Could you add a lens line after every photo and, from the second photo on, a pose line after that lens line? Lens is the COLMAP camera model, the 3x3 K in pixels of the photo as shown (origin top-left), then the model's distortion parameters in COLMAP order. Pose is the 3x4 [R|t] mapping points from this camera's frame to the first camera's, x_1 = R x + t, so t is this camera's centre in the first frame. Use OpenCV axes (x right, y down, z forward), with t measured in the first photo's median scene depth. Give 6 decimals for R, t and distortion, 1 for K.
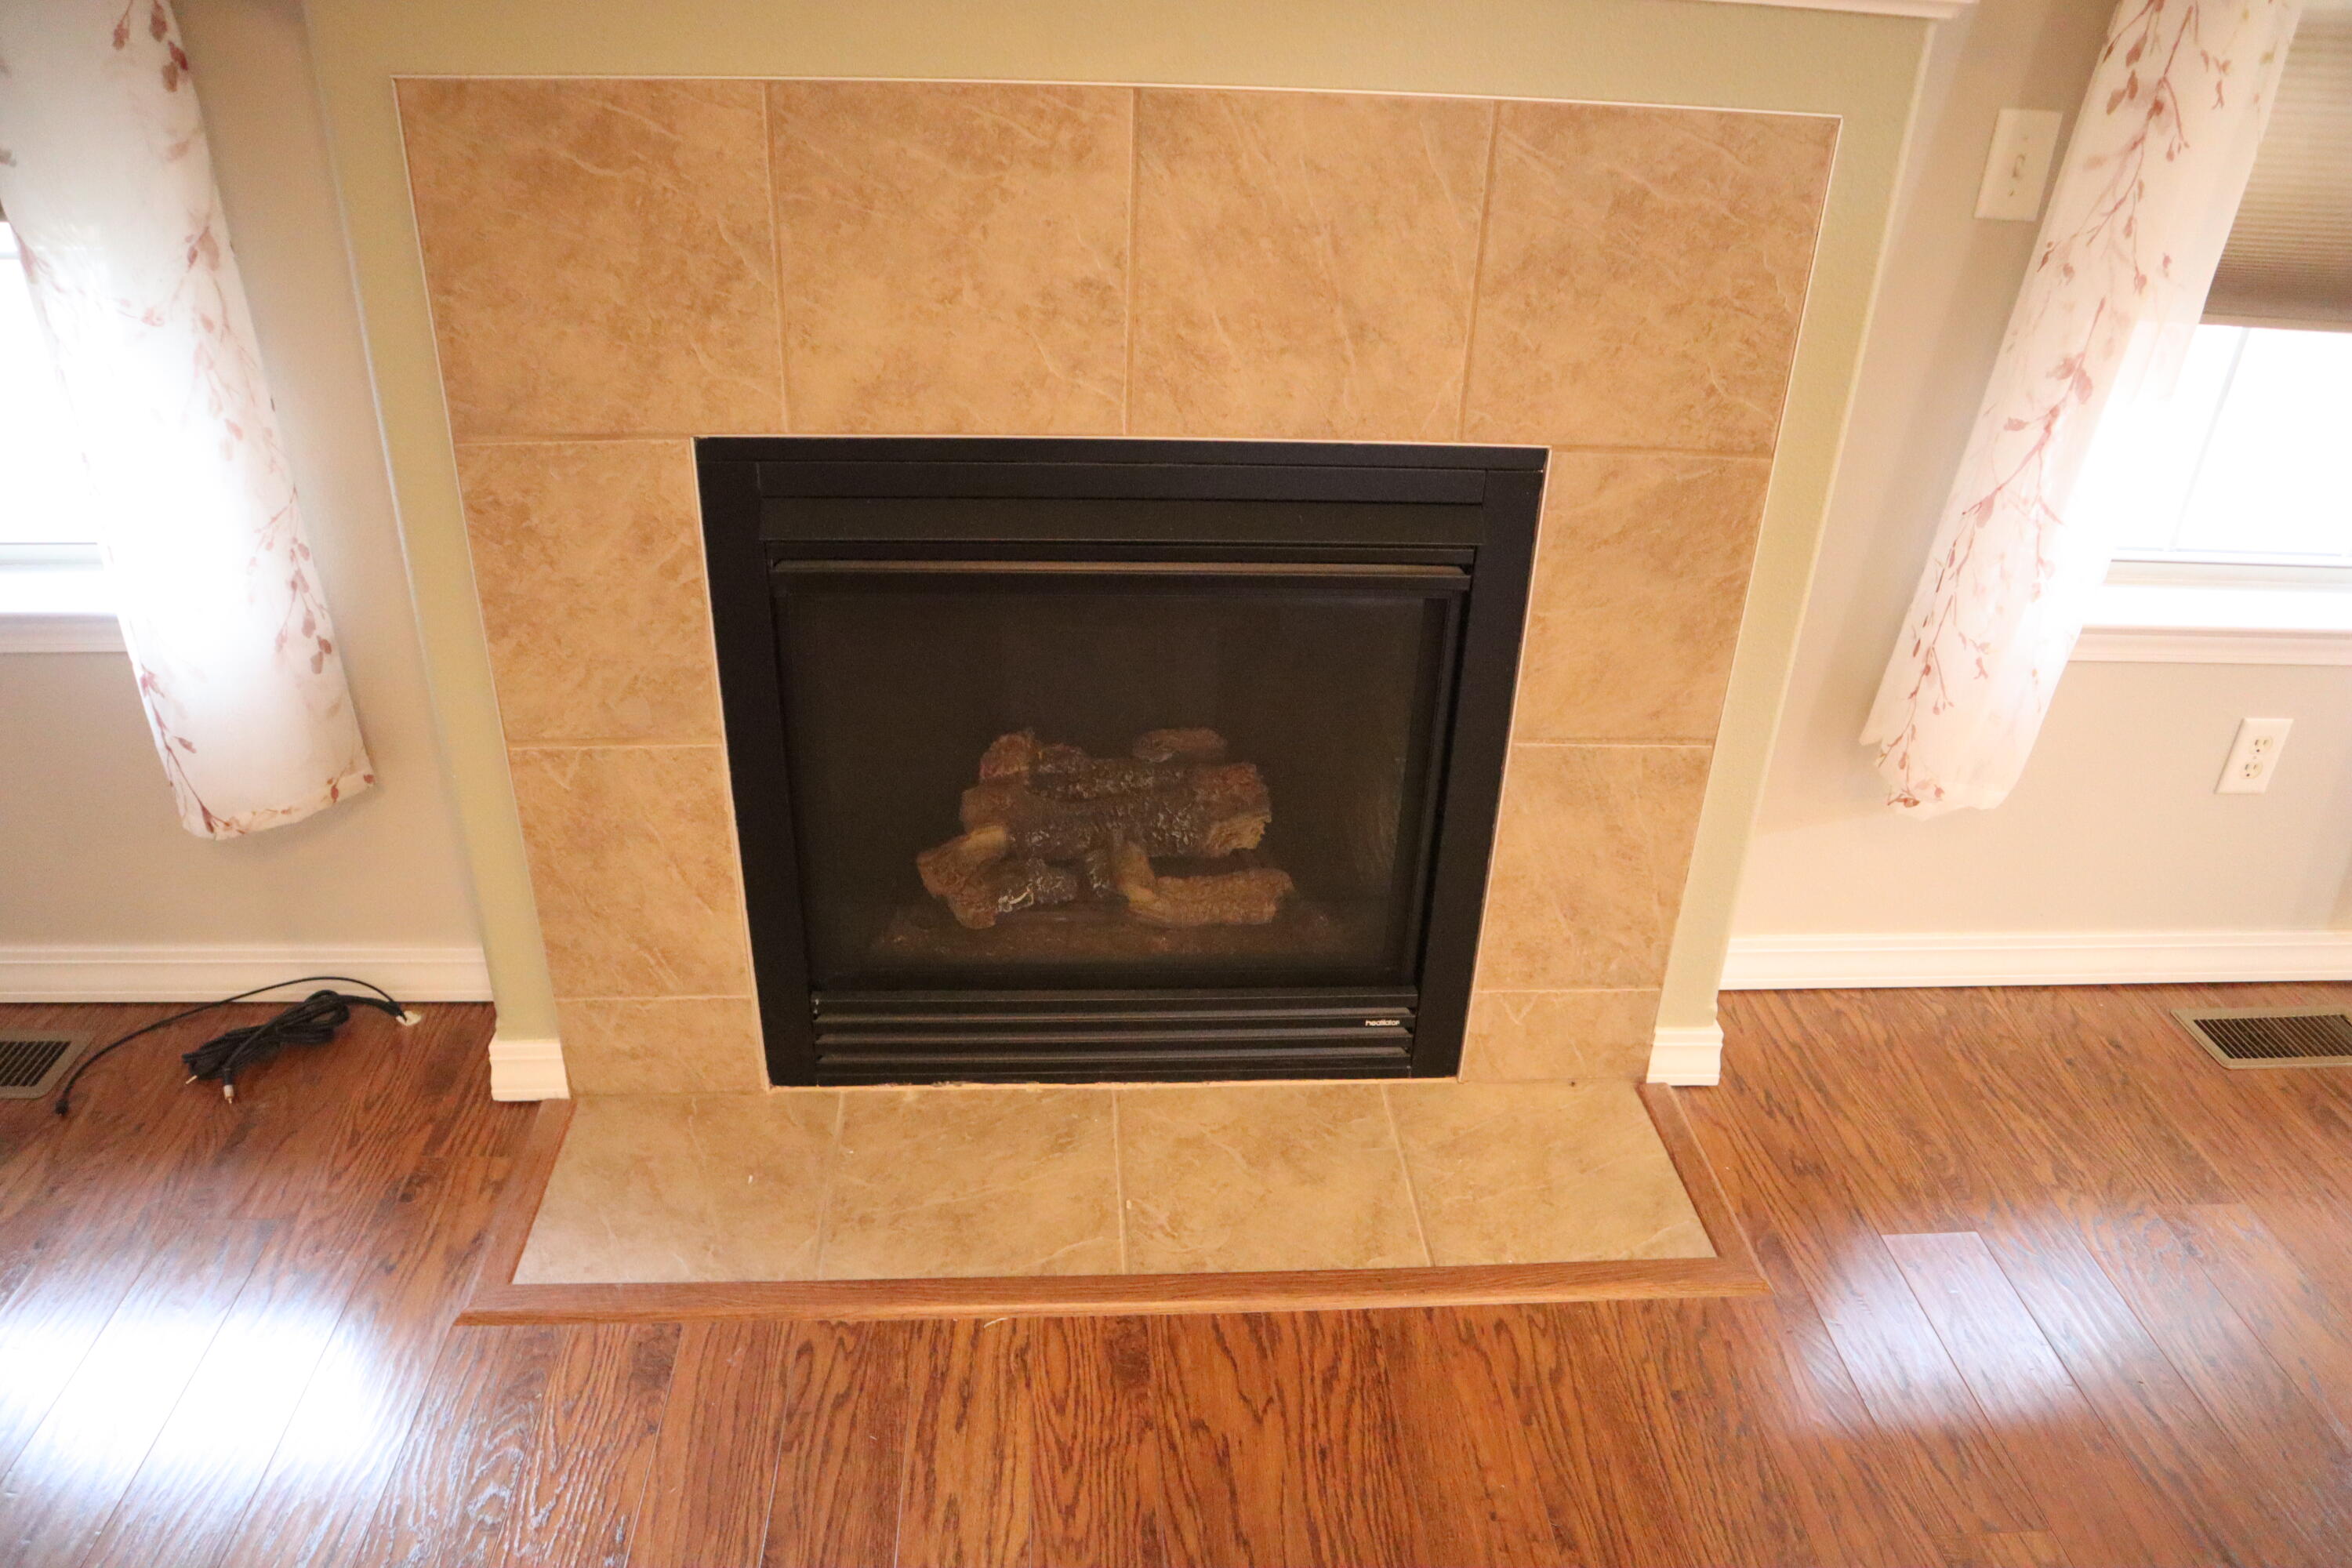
lens RADIAL K [[1625.7, 0, 1180.0], [0, 1625.7, 790.1], [0, 0, 1]] dist [-0.129948, 0.075921]
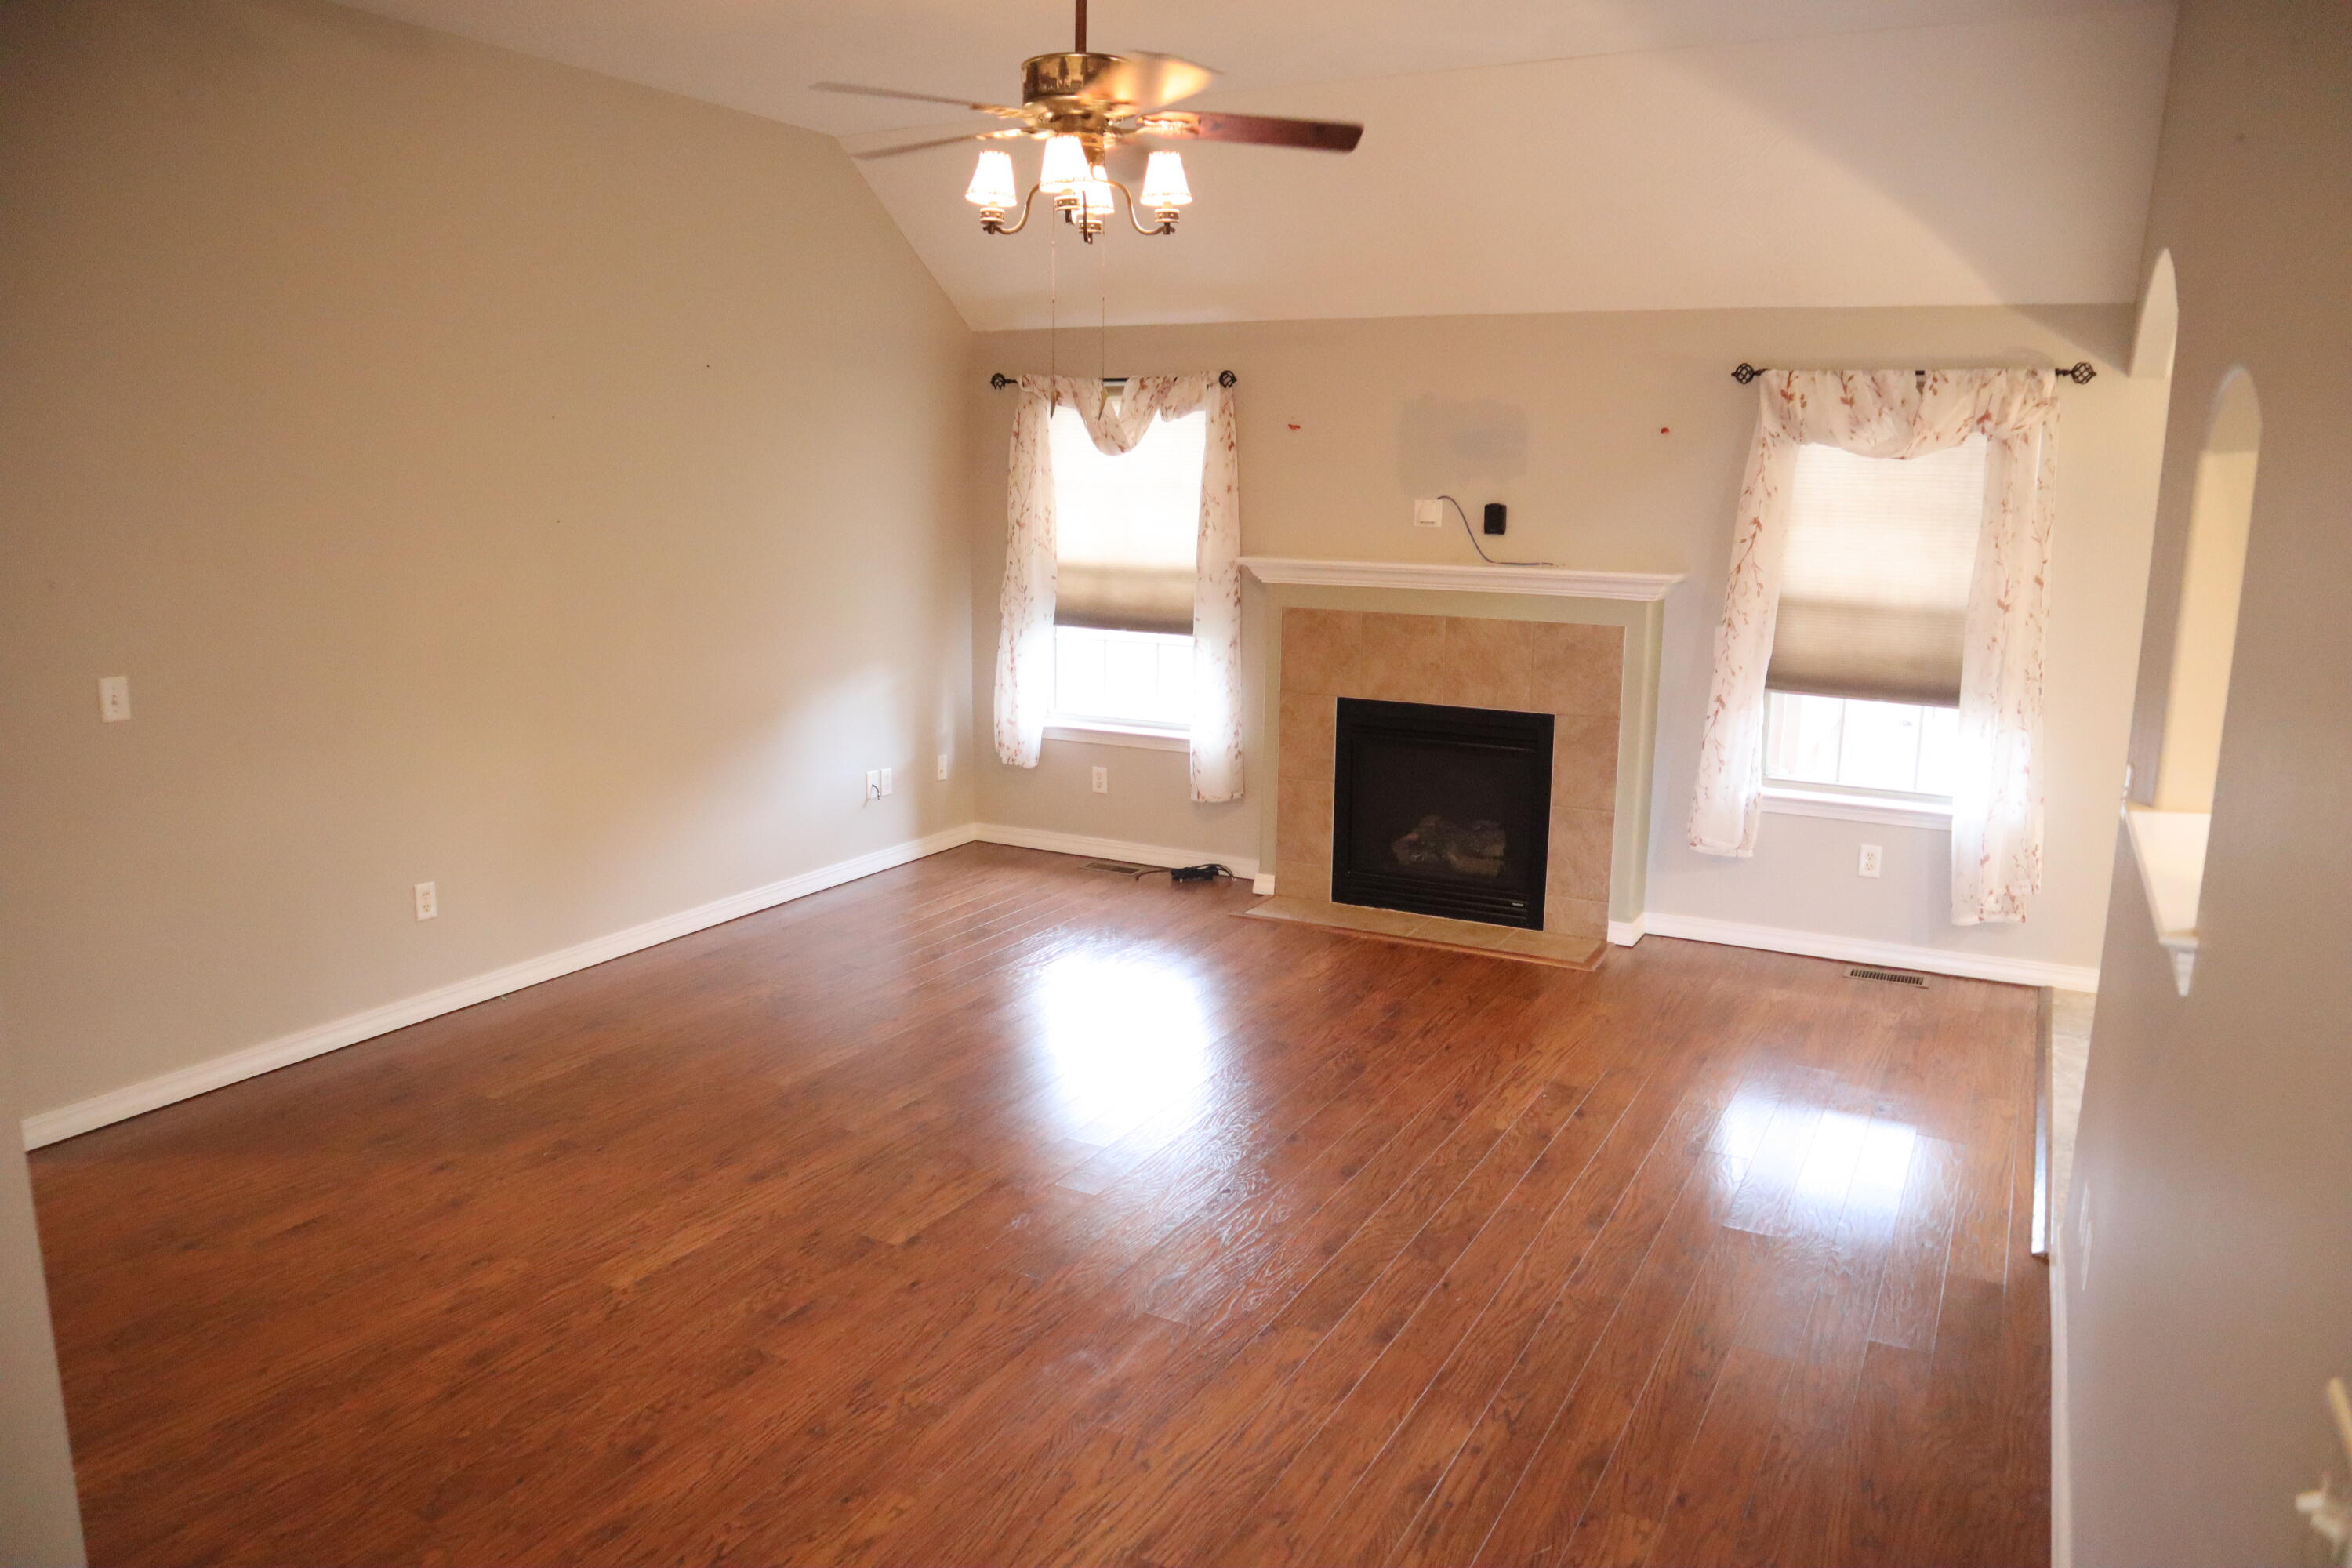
lens RADIAL K [[1625.7, 0, 1180.0], [0, 1625.7, 790.1], [0, 0, 1]] dist [-0.129948, 0.075921]
pose [[0.850297, 0.076521, -0.520711, 1.370692], [-0.239267, 0.937426, -0.252952, 1.027146], [0.468772, 0.339673, 0.815399, -2.205381]]
